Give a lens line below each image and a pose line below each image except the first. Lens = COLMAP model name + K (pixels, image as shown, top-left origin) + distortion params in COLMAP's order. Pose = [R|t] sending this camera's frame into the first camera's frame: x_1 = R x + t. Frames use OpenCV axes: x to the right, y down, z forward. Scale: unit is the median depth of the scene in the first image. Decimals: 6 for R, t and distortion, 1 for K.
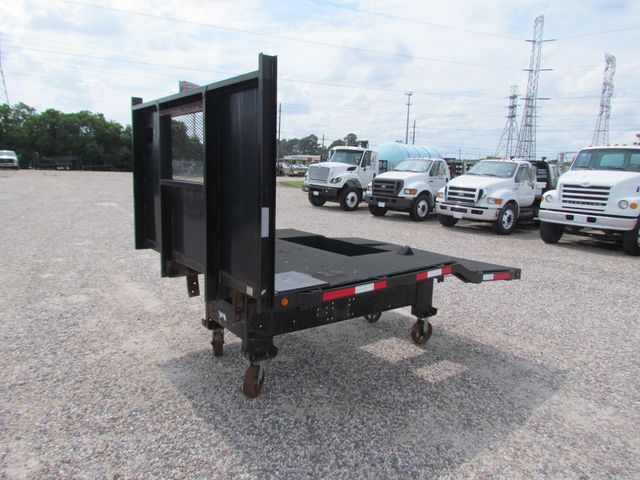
lens RADIAL K [[440.0, 0, 320.0], [0, 440.0, 240.0], [0, 0, 1]] dist [-0.024411, -0.003312]
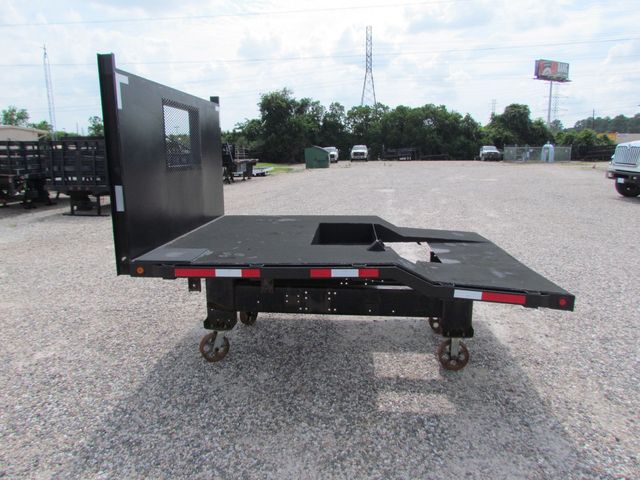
lens RADIAL K [[446.1, 0, 320.0], [0, 446.1, 240.0], [0, 0, 1]] dist [-0.012579, -0.001788]
pose [[0.738710, 0.087359, -0.668338, 0.593722], [-0.071371, 0.996129, 0.051318, -0.018002], [0.670234, 0.009791, 0.742086, 0.266583]]
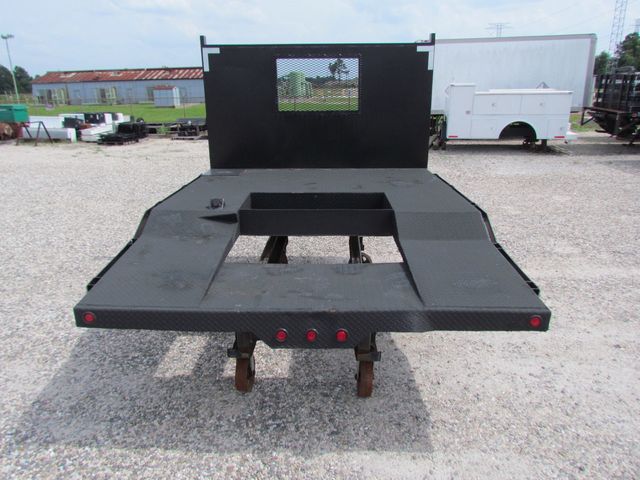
lens RADIAL K [[448.6, 0, 317.1], [0, 448.6, 244.6], [0, 0, 1]] dist [-0.002784, -0.023797]
pose [[-0.630284, 0.225215, -0.742981, 0.626512], [-0.135760, 0.910282, 0.391095, -0.226382], [0.764402, 0.347368, -0.543161, 1.424119]]
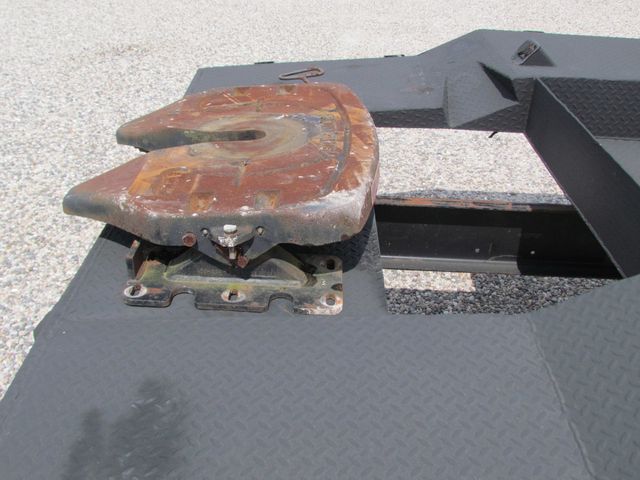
lens RADIAL K [[671.1, 0, 310.2], [0, 671.1, 238.9], [0, 0, 1]] dist [-0.050157, 0.001395]
pose [[-0.773641, -0.366788, 0.516668, -0.011079], [0.038057, 0.787047, 0.615718, -0.186076], [-0.632481, 0.496007, -0.594933, 1.358689]]
